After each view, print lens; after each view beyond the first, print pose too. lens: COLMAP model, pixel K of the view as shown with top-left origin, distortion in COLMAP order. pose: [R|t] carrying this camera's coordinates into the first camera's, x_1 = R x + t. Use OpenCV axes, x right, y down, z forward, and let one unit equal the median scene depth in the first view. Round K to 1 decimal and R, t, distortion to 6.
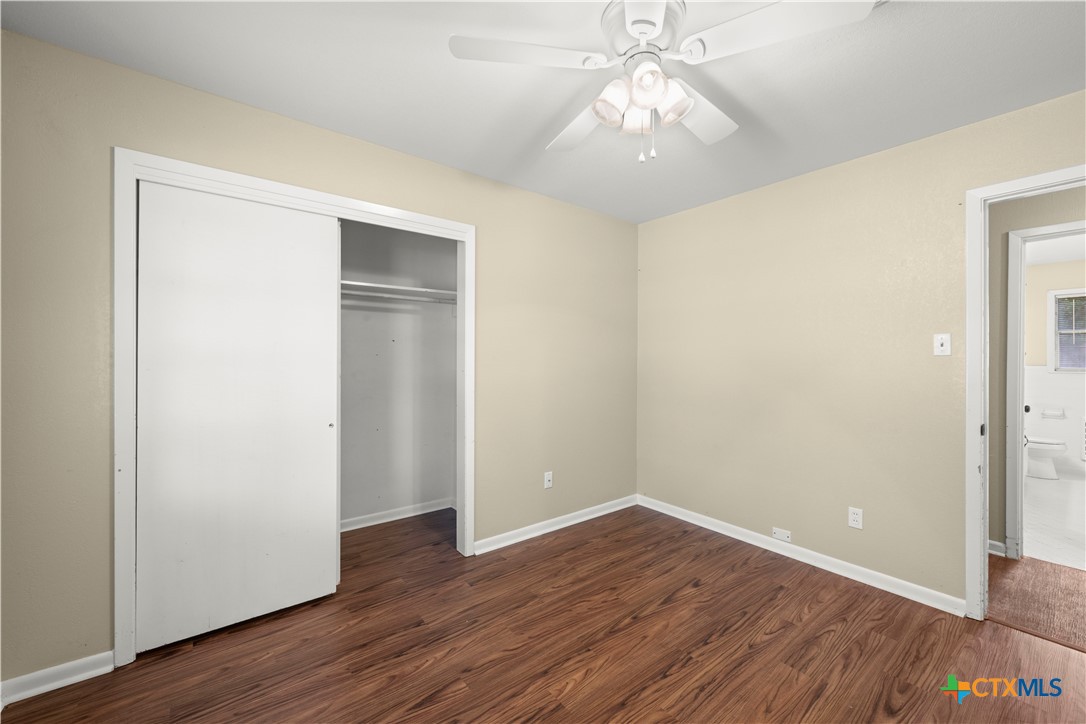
lens RADIAL K [[430.5, 0, 545.6], [0, 430.5, 362.0], [0, 0, 1]] dist [0.001052, -0.000092]
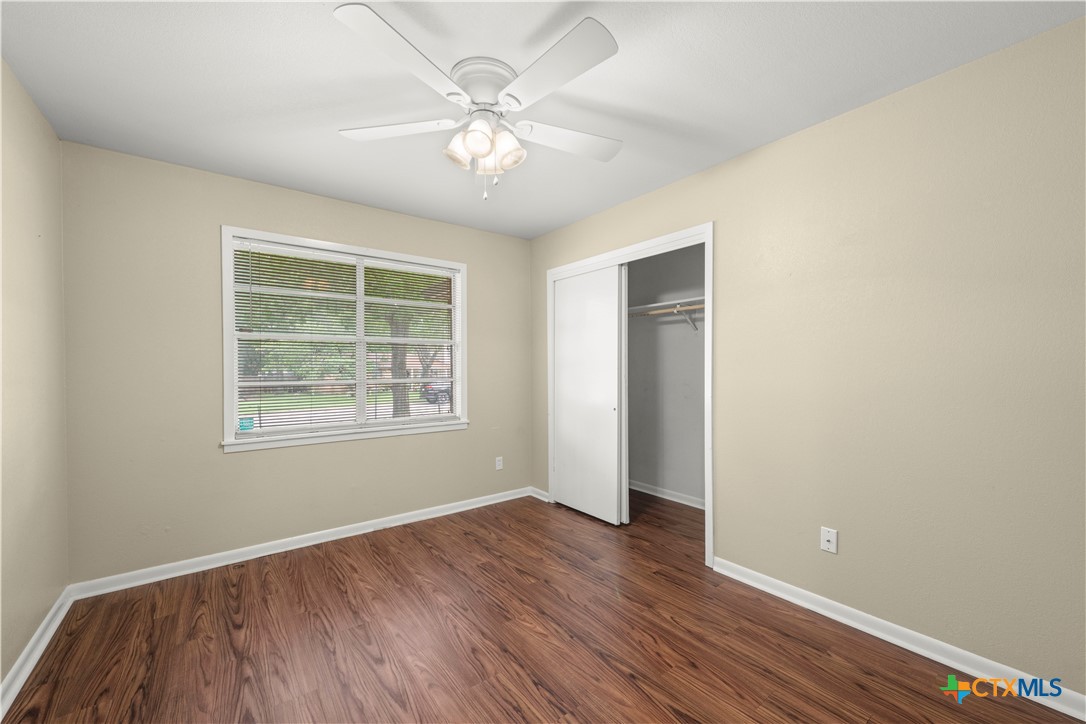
lens RADIAL K [[430.5, 0, 545.6], [0, 430.5, 362.0], [0, 0, 1]] dist [0.001052, -0.000092]
pose [[-0.021249, -0.012638, -0.999694, 0.977696], [-0.001317, 0.999920, -0.012613, 0.008317], [0.999773, 0.001049, -0.021264, 0.805586]]
